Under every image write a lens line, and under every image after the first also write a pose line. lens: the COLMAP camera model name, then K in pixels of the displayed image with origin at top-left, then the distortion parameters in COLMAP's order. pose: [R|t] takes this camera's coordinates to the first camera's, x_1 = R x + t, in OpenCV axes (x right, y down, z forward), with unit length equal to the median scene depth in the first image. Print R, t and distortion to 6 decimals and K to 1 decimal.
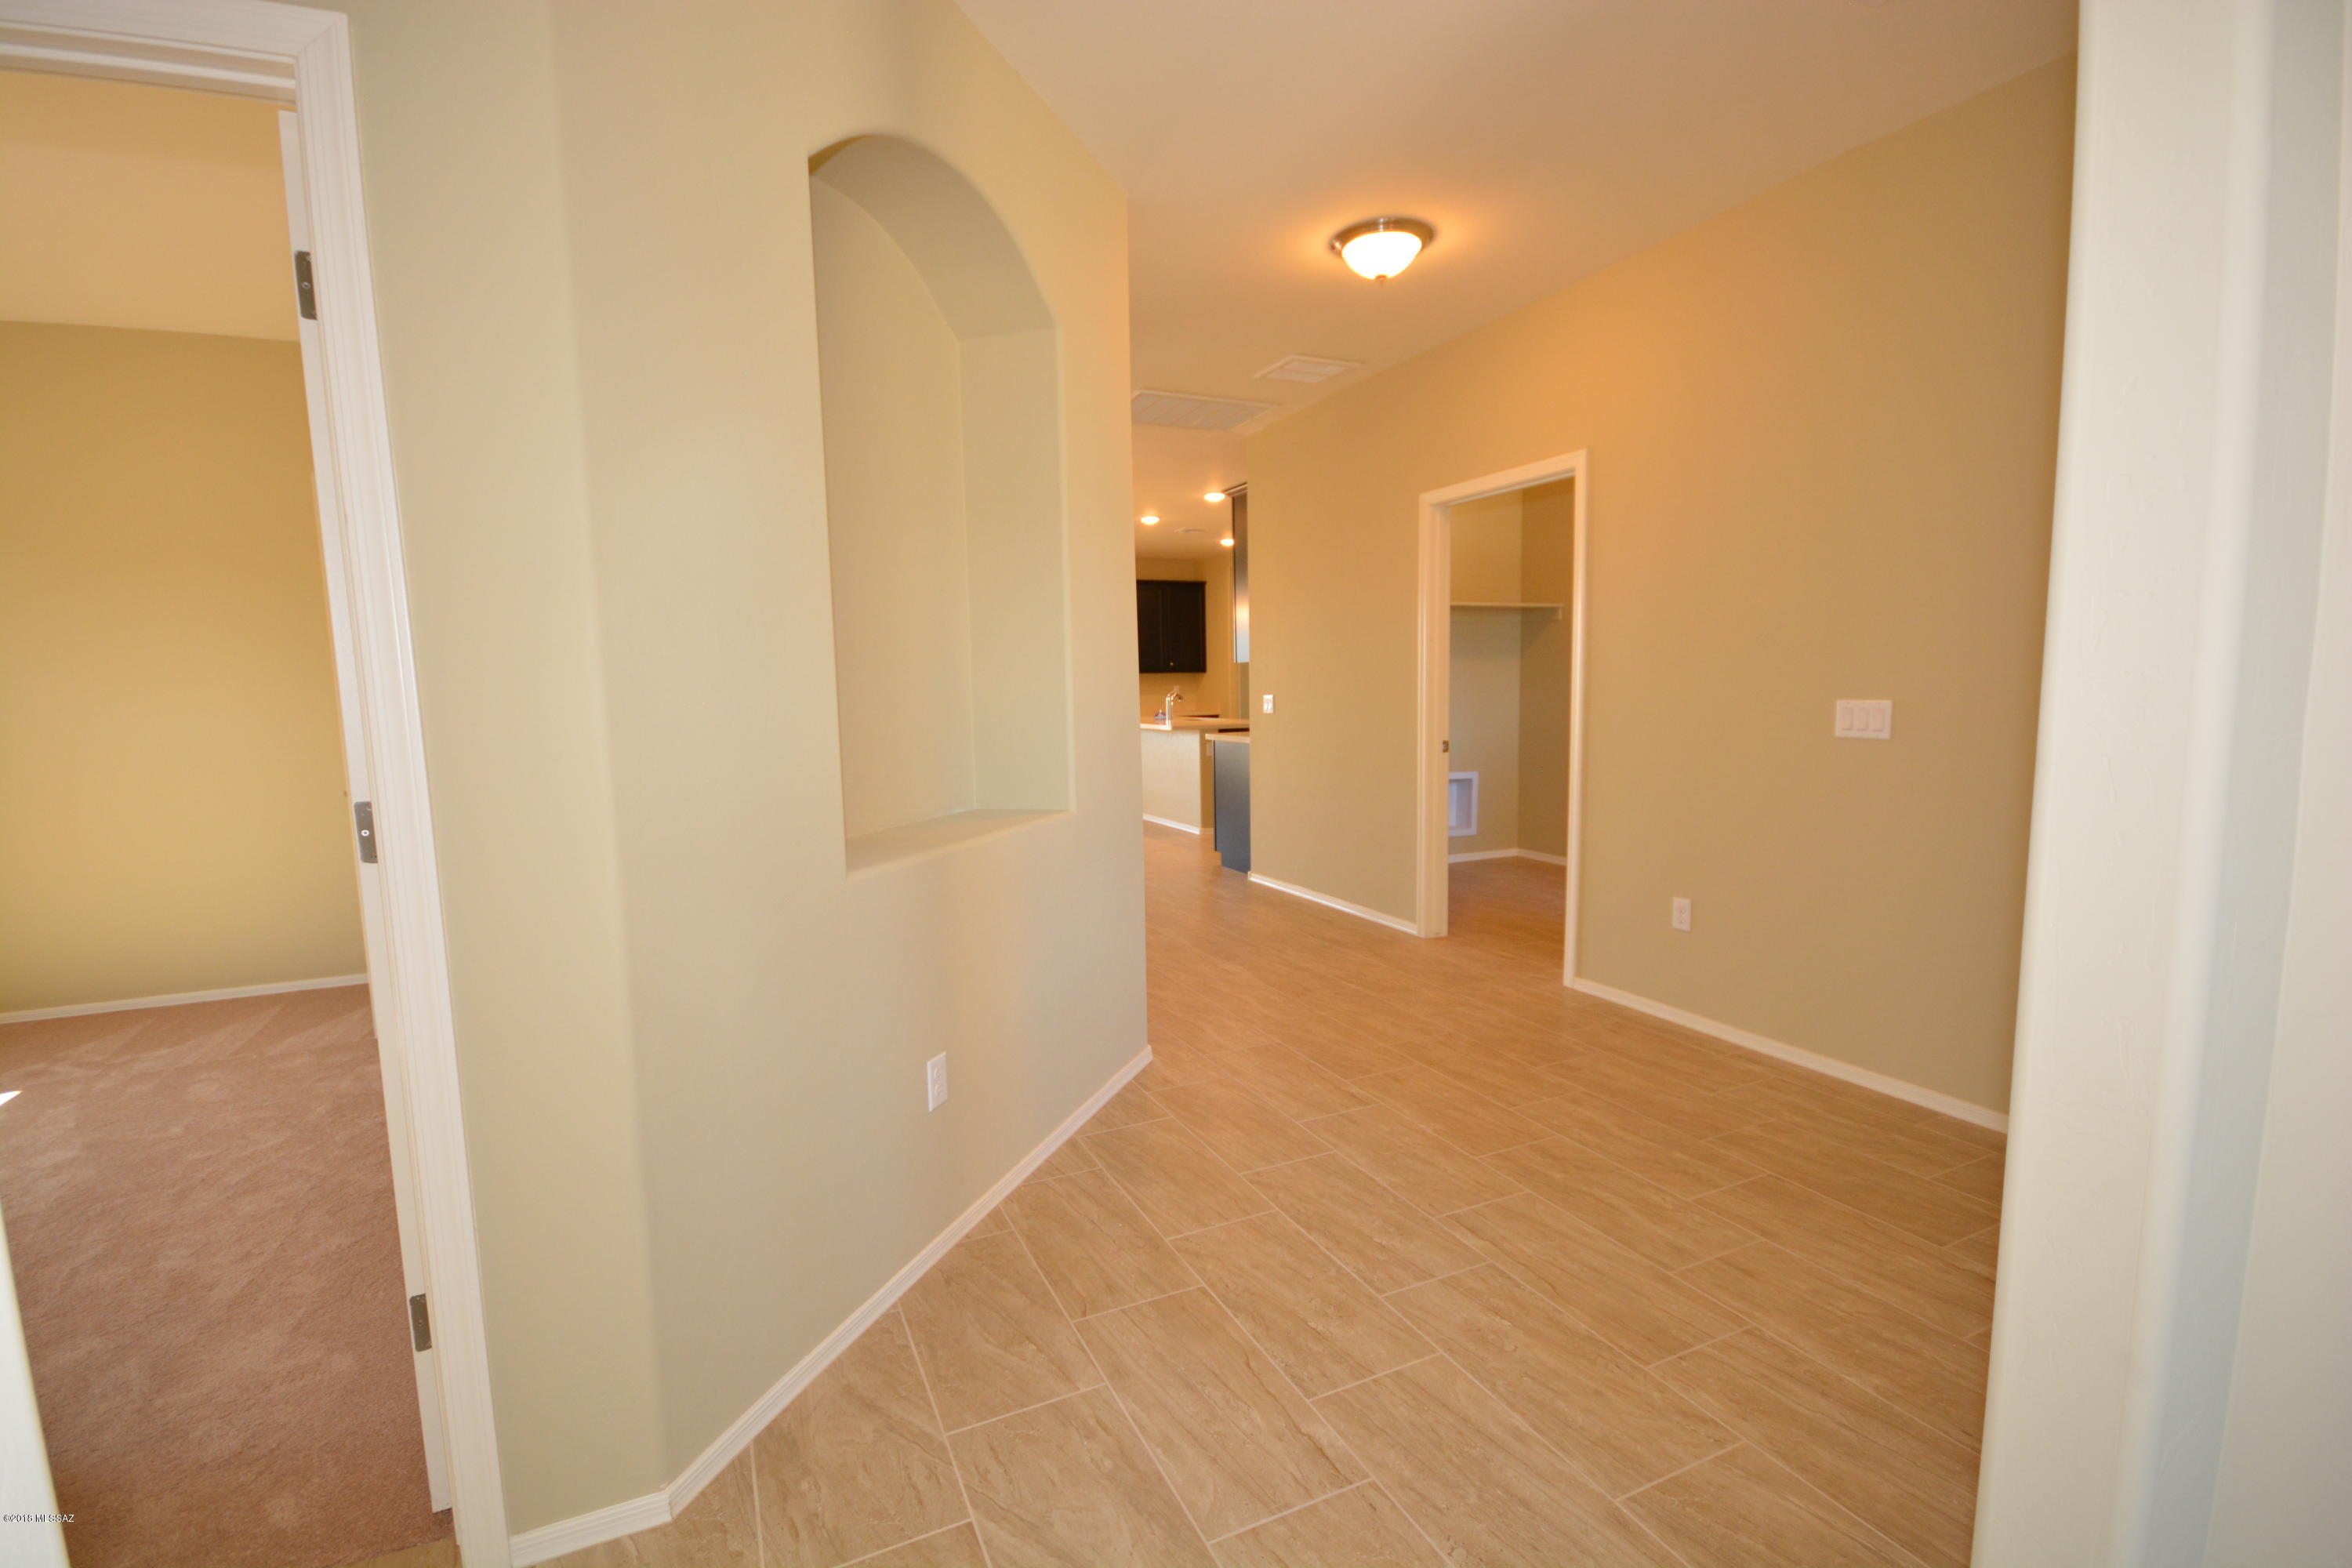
lens RADIAL K [[1038.1, 0, 1170.3], [0, 1038.1, 798.7], [0, 0, 1]] dist [0.000251, -0.000392]
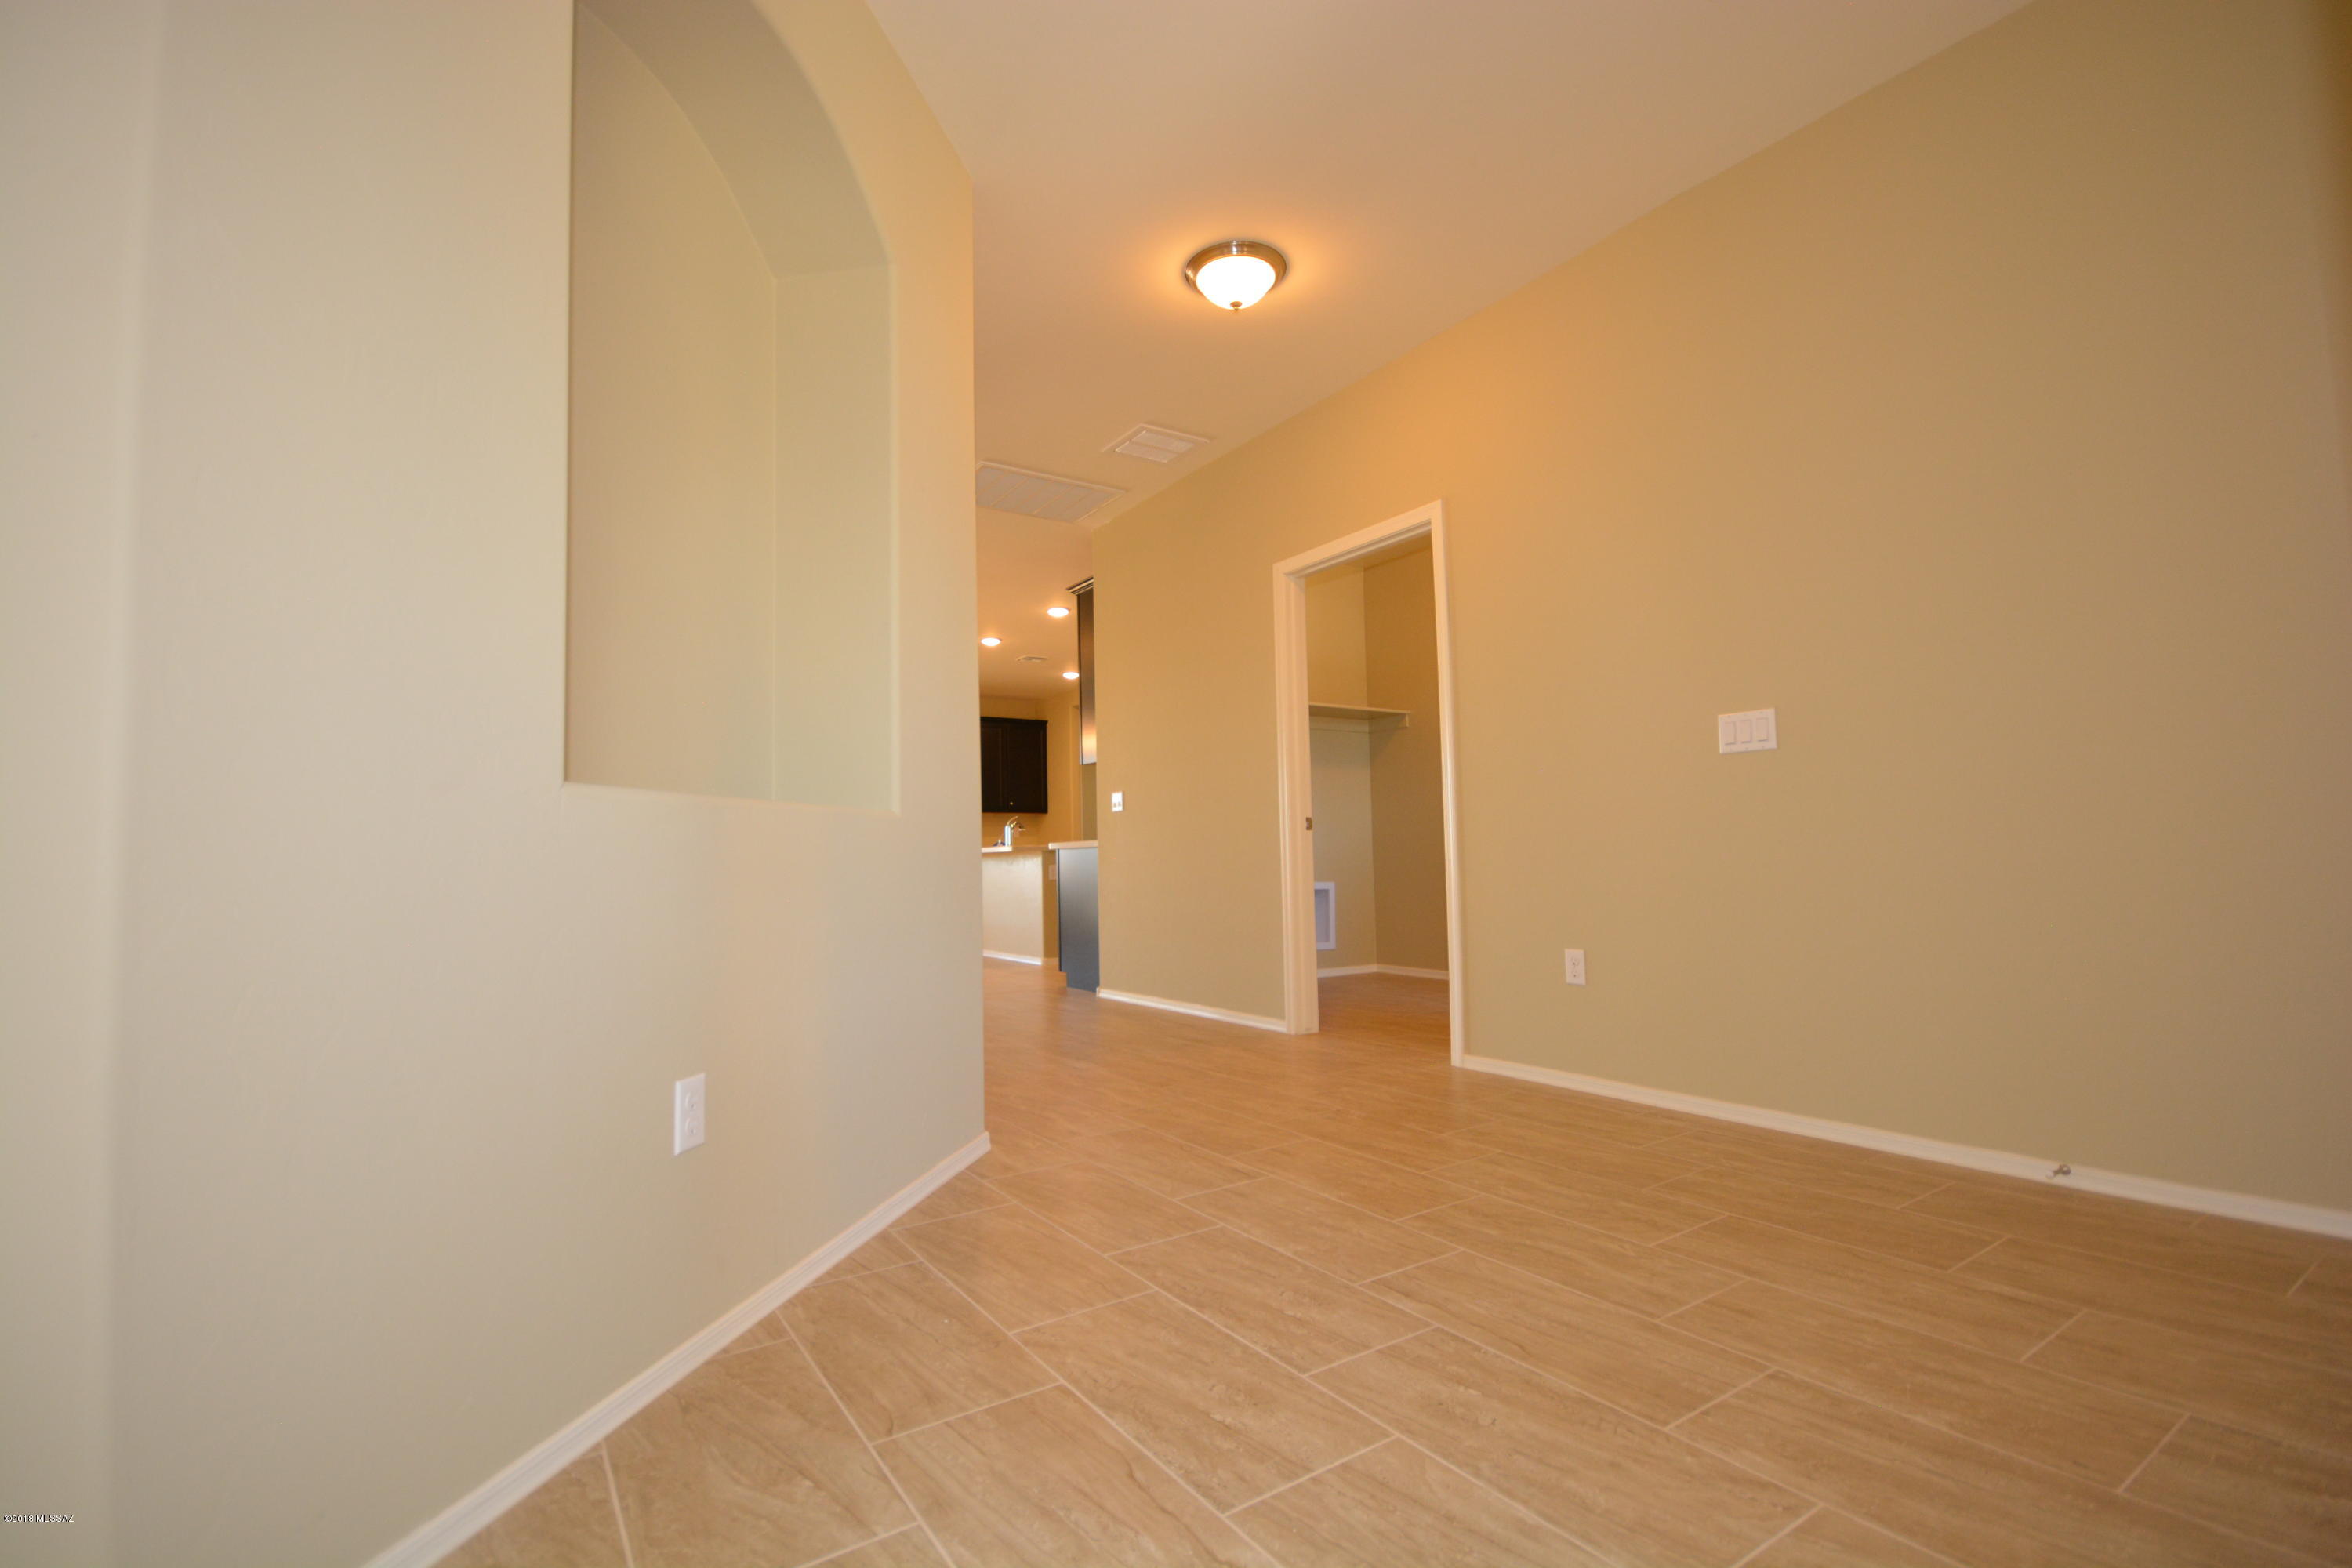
lens RADIAL K [[1047.8, 0, 1171.9], [0, 1047.8, 789.6], [0, 0, 1]] dist [0.000768, -0.000401]
pose [[0.988114, 0.008132, 0.153509, -0.006241], [0.019109, 0.984357, -0.175145, 0.153369], [-0.152532, 0.175997, 0.972501, 0.168323]]
